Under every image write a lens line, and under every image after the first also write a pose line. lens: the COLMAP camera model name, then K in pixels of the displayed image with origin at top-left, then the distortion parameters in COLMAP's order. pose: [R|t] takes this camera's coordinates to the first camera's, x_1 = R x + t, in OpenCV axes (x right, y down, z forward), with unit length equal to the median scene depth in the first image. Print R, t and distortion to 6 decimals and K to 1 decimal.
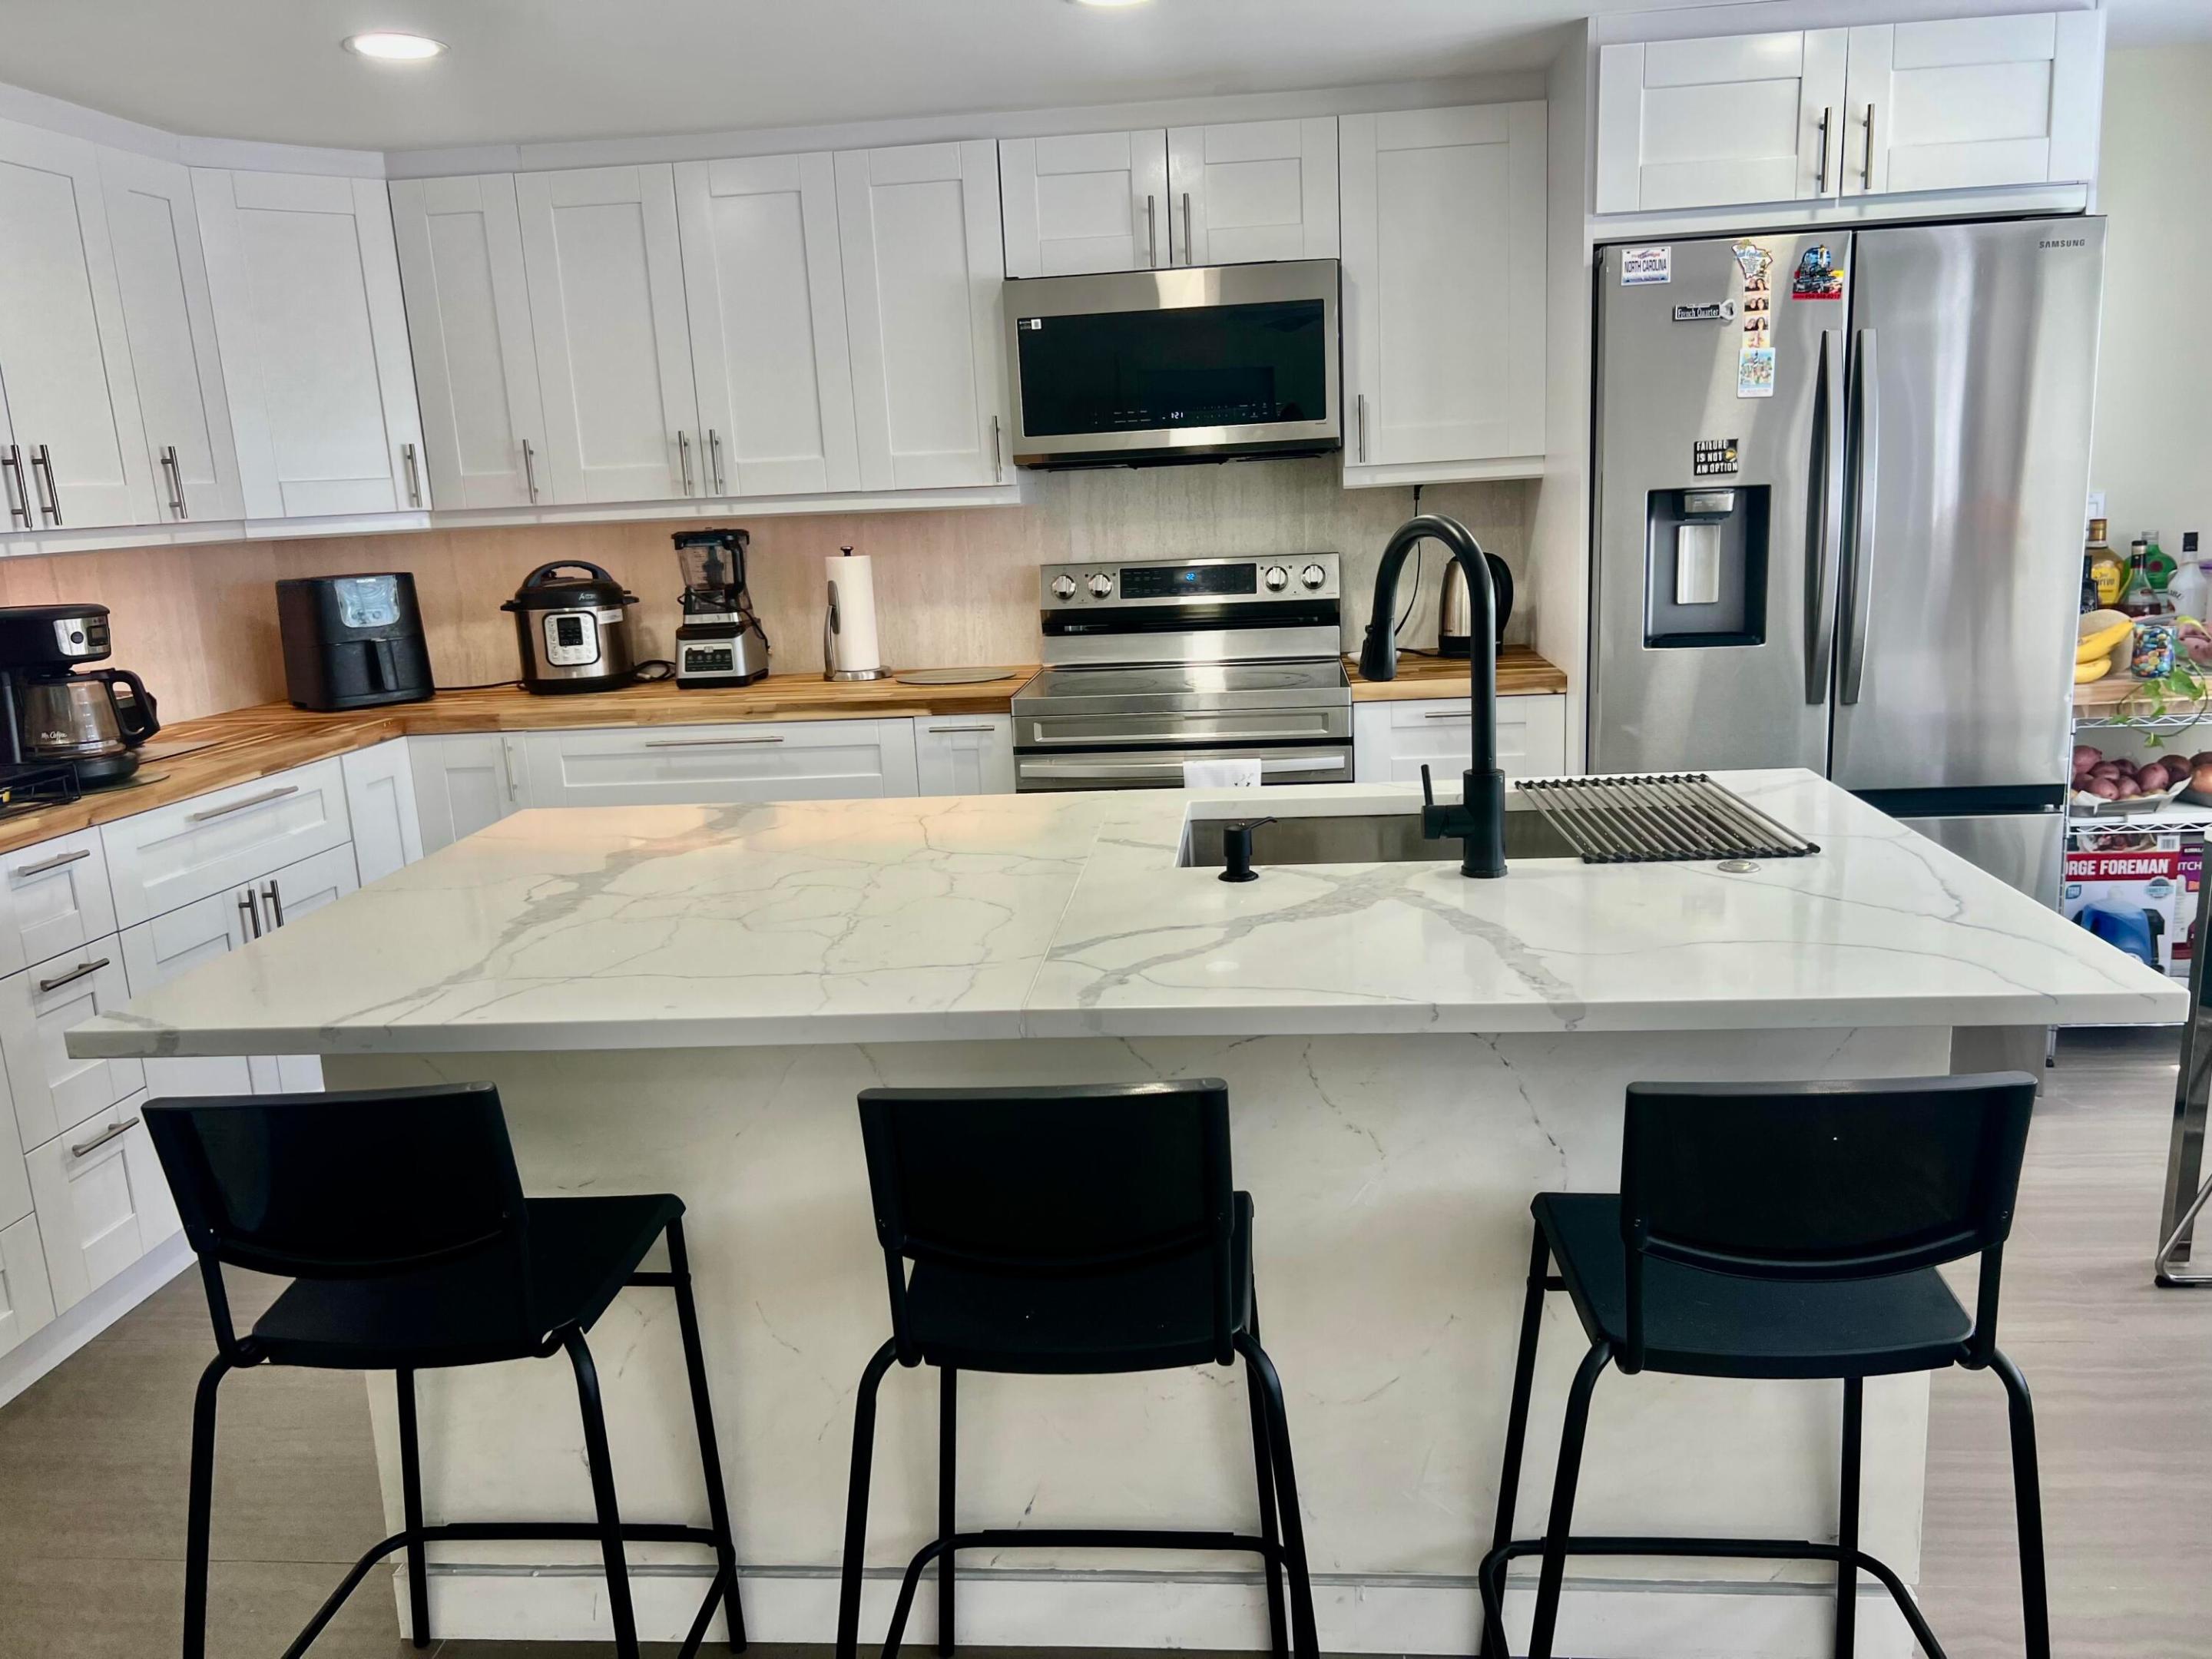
lens RADIAL K [[1653.7, 0, 1120.5], [0, 1653.7, 824.6], [0, 0, 1]] dist [0.049632, -0.051774]
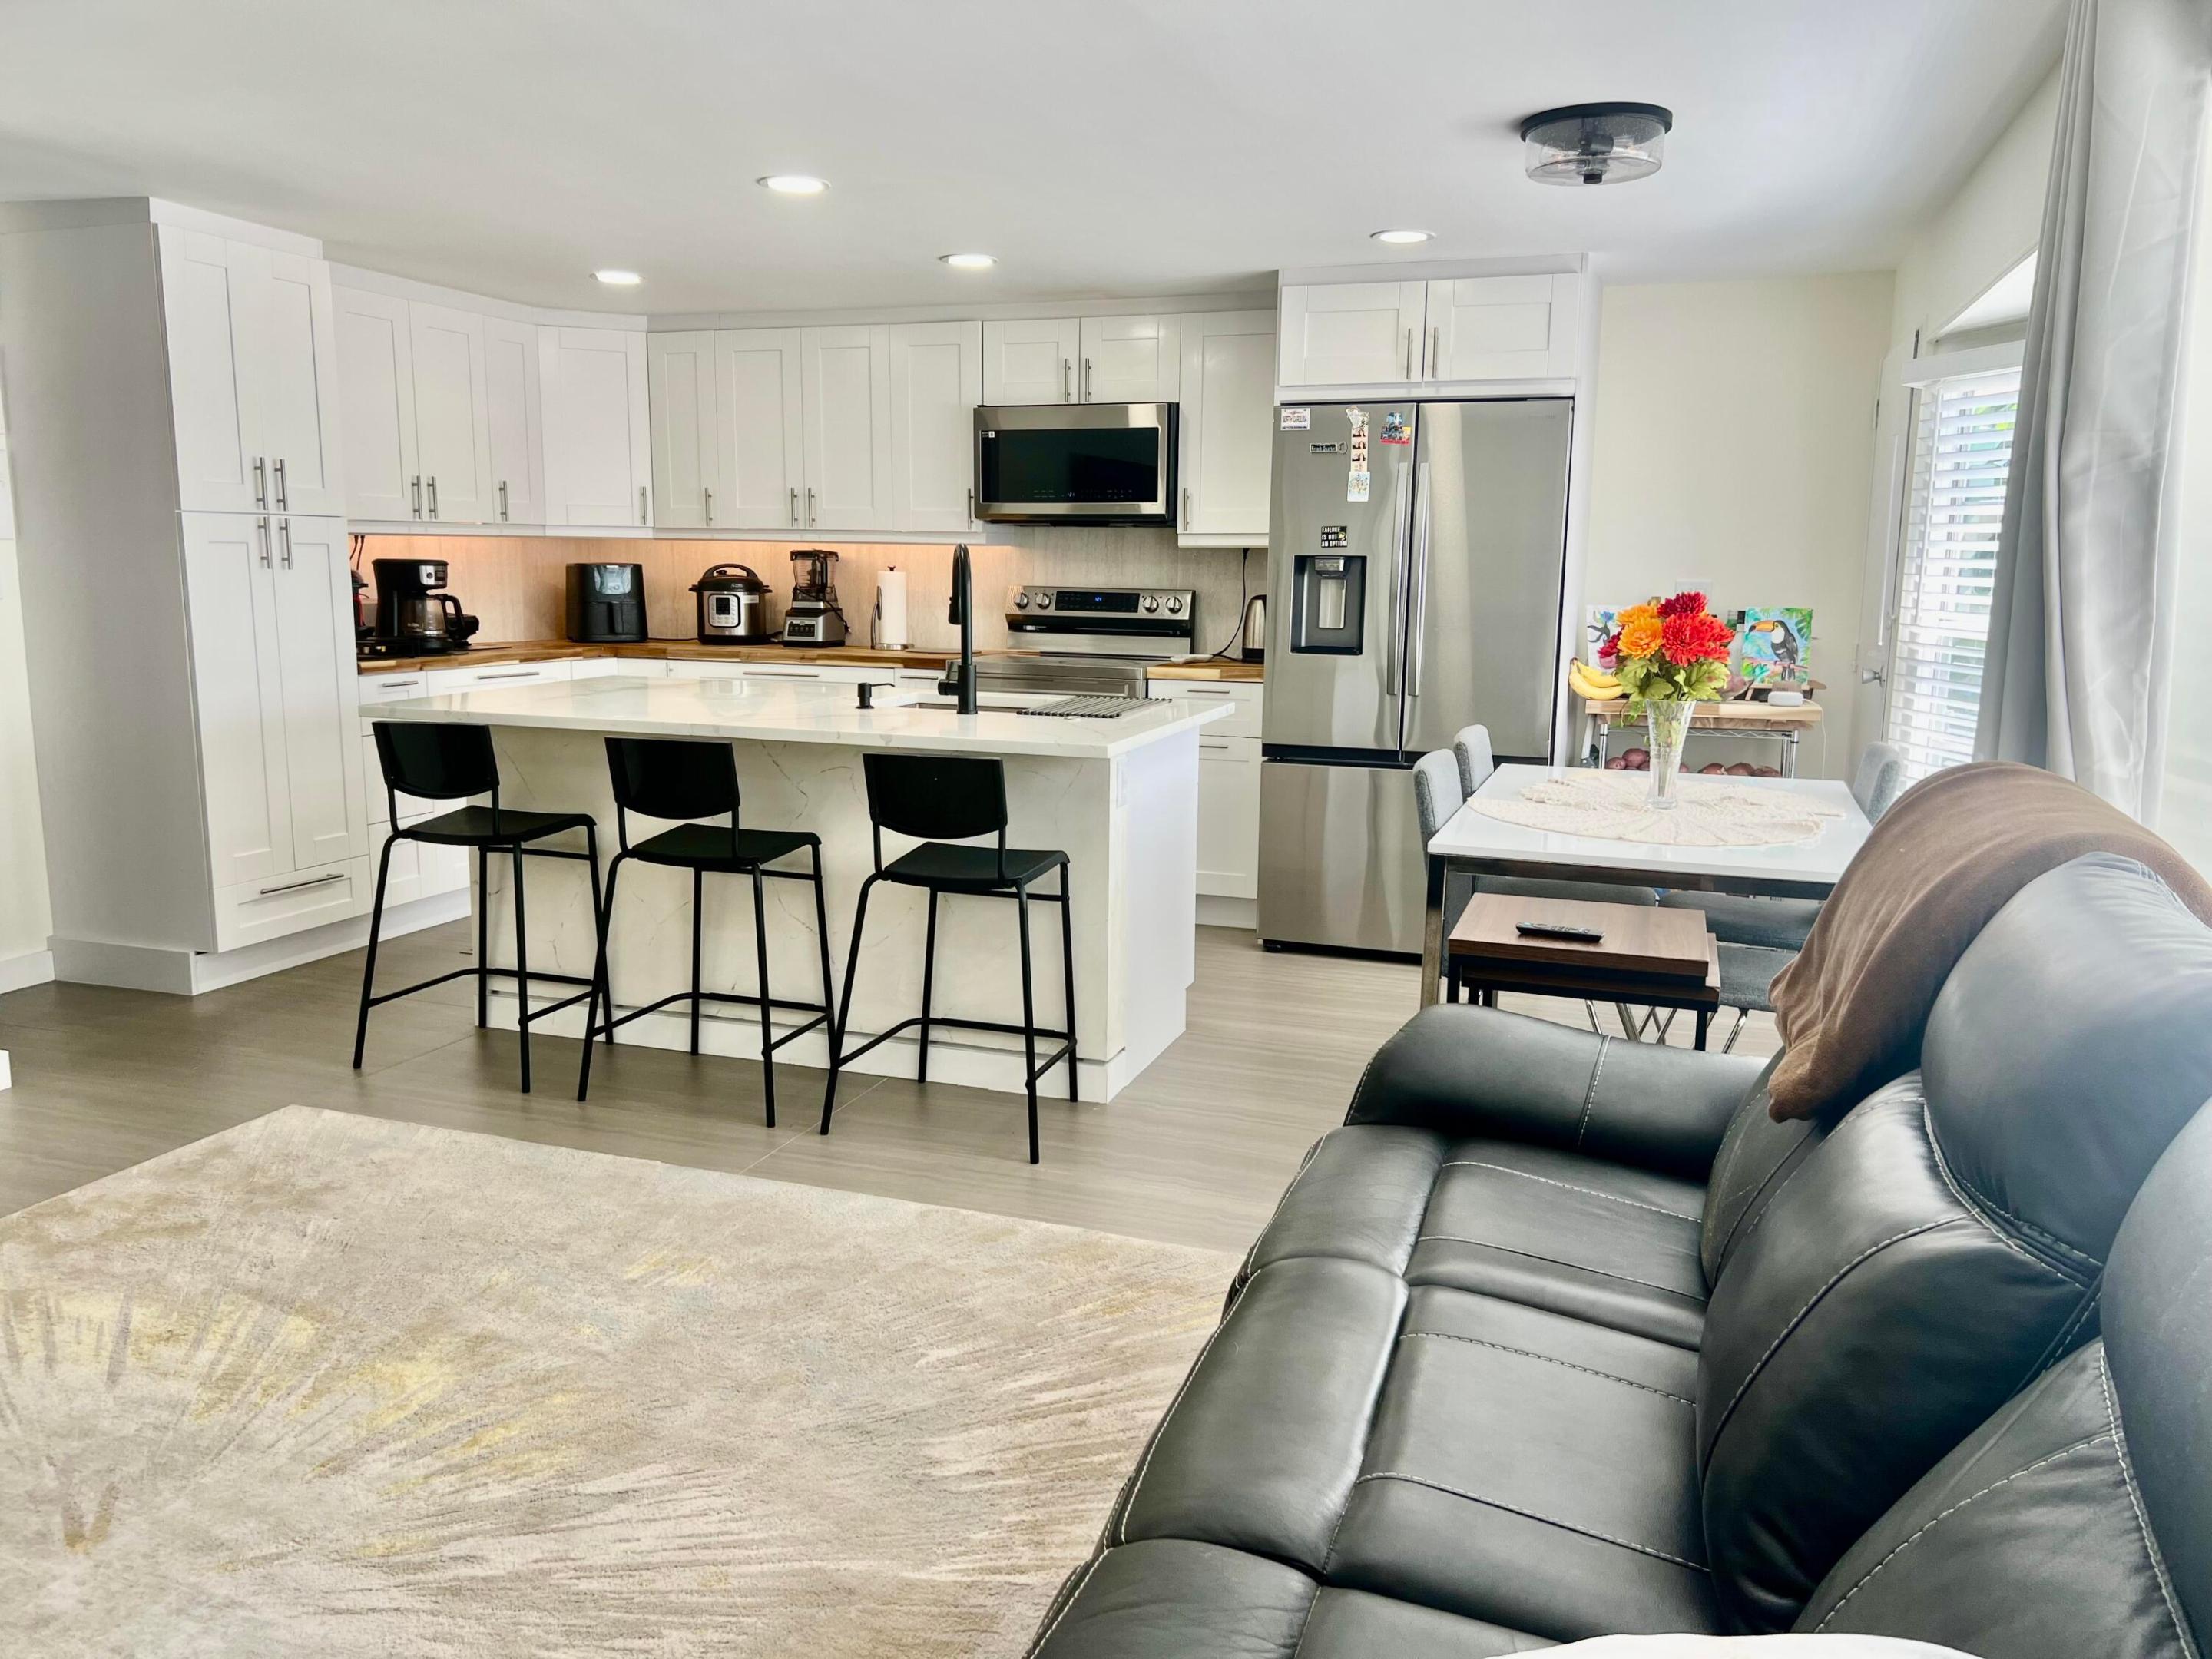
lens RADIAL K [[1653.7, 0, 1111.7], [0, 1653.7, 831.0], [0, 0, 1]] dist [0.049632, -0.051774]
pose [[0.966613, 0.100863, -0.235555, 0.471470], [-0.109748, 0.993648, -0.024883, 0.108411], [0.231549, 0.049904, 0.971542, -0.512247]]
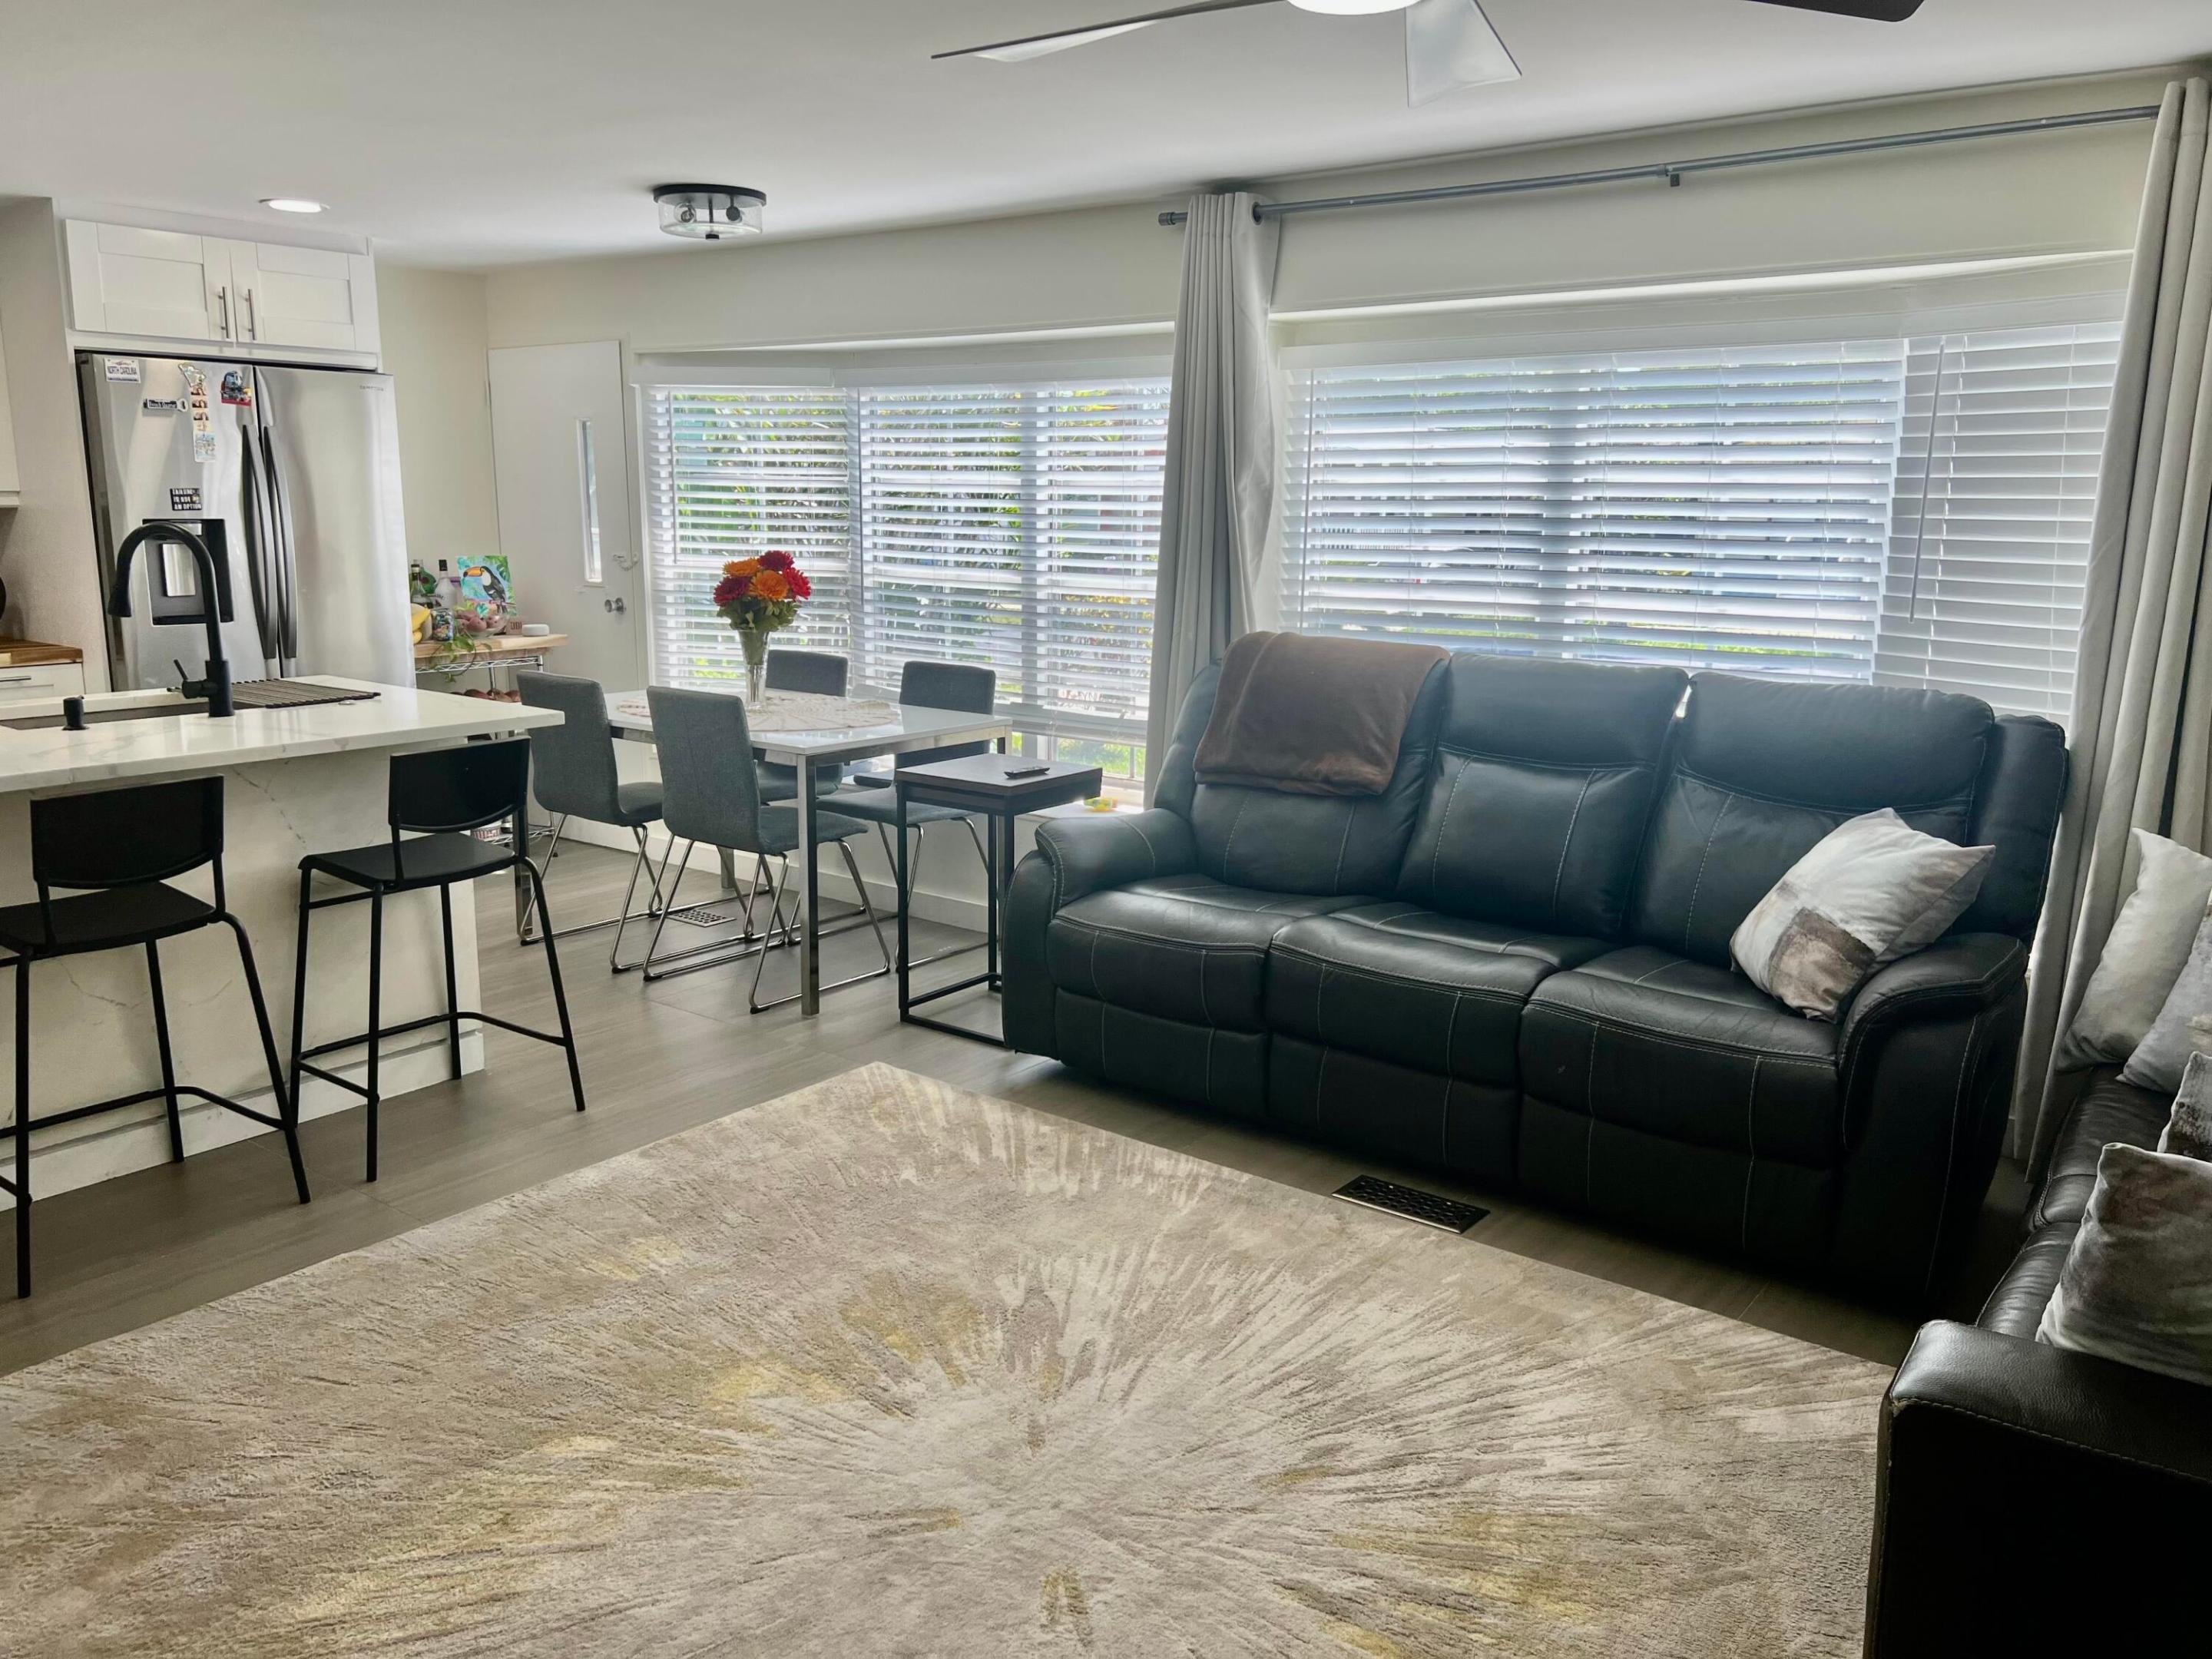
lens RADIAL K [[1653.7, 0, 1081.5], [0, 1653.7, 798.9], [0, 0, 1]] dist [0.049632, -0.051774]
pose [[0.540193, -0.099309, 0.835661, -0.429984], [0.140959, 0.989661, 0.026491, 0.107679], [-0.829652, 0.103484, 0.548606, -0.420980]]
